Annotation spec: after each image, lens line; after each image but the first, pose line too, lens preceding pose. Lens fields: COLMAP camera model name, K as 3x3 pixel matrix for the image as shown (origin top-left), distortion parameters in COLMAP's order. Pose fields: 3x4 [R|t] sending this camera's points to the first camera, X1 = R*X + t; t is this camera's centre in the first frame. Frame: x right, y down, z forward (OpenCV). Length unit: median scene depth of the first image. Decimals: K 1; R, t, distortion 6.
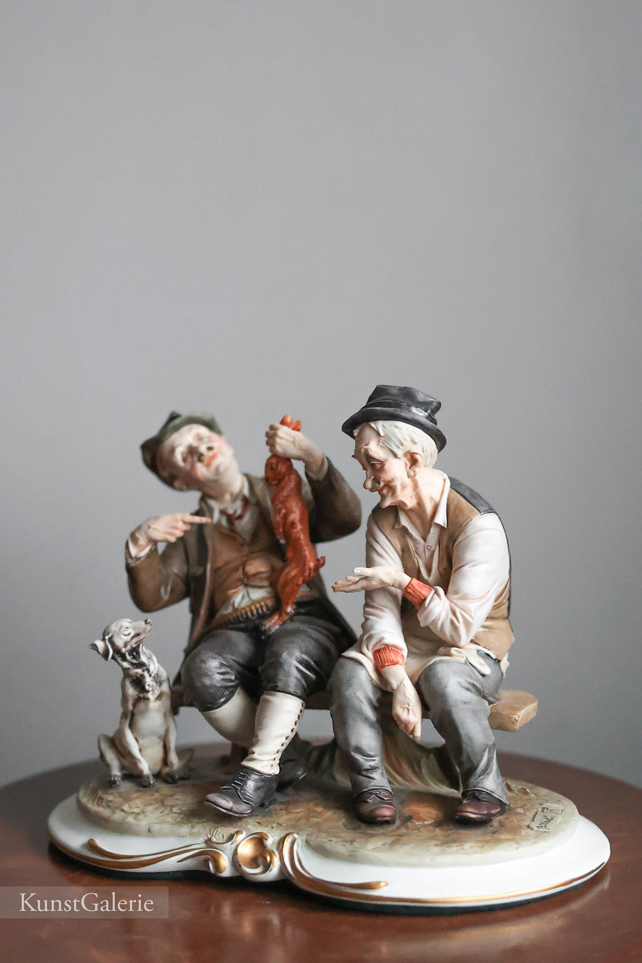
lens RADIAL K [[1316.8, 0, 320.9], [0, 1316.8, 482.5], [0, 0, 1]] dist [0.011174, 0.000000]
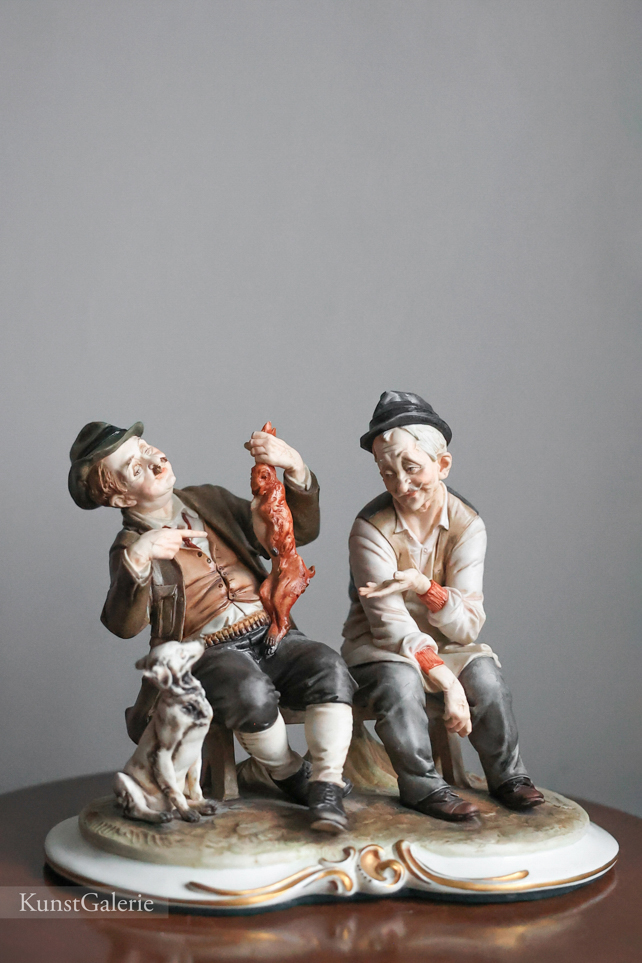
lens RADIAL K [[1316.8, 0, 320.8], [0, 1316.8, 480.3], [0, 0, 1]] dist [0.011174, 0.000000]
pose [[0.904175, -0.029668, 0.426130, -0.447498], [0.039892, 0.999090, -0.015086, 0.008168], [-0.425295, 0.030639, 0.904536, 0.114276]]
